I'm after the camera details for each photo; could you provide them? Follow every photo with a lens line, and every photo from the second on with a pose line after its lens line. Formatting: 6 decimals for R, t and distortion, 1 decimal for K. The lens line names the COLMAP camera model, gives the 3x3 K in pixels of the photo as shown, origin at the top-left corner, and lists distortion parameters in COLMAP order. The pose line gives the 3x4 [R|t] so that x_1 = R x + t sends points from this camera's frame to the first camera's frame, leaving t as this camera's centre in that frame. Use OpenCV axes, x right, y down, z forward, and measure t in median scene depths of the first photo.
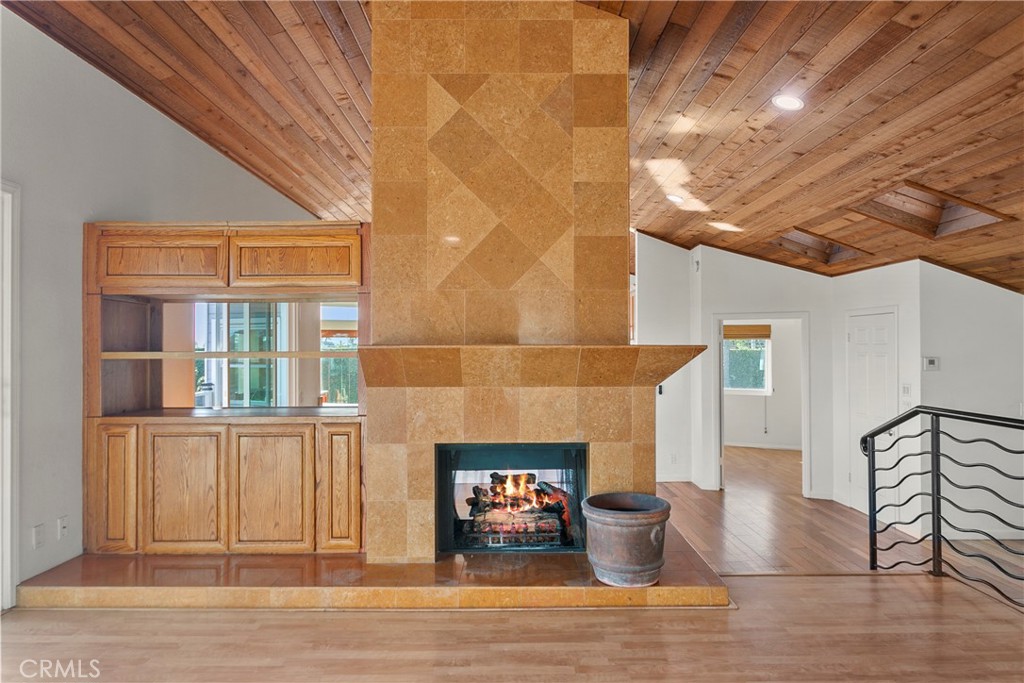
lens RADIAL K [[642.0, 0, 508.5], [0, 642.0, 340.8], [0, 0, 1]] dist [-0.007997, 0.004984]
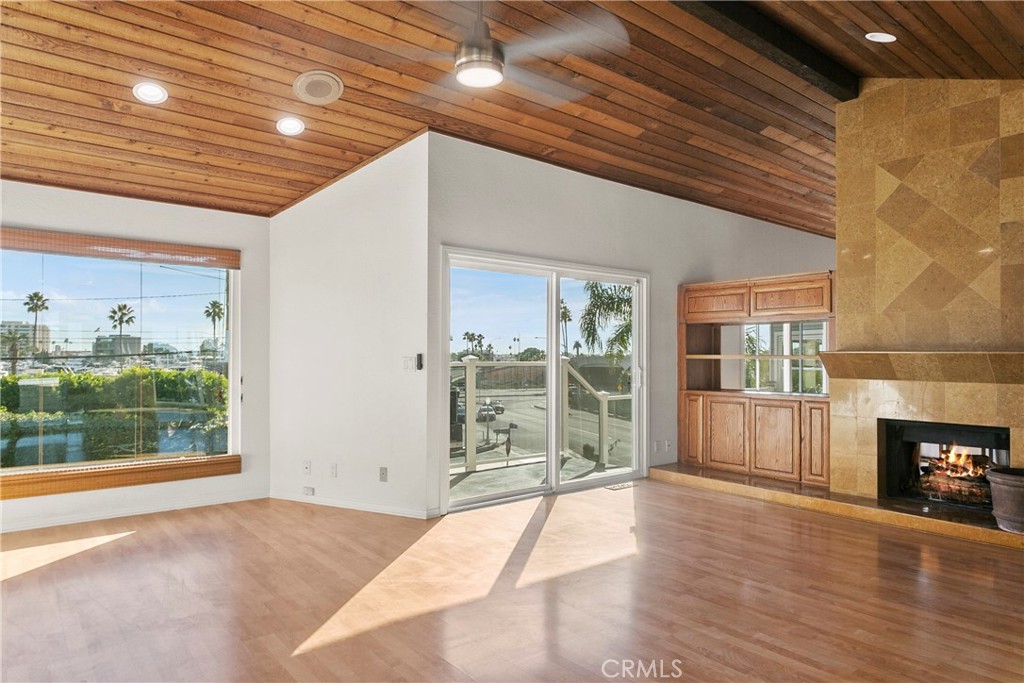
lens RADIAL K [[661.6, 0, 519.9], [0, 661.6, 347.0], [0, 0, 1]] dist [0.010400, 0.000198]
pose [[0.650331, -0.004174, -0.759640, 0.492665], [0.004729, 0.999988, -0.001446, -0.004540], [0.759637, -0.002652, 0.650342, -0.593460]]
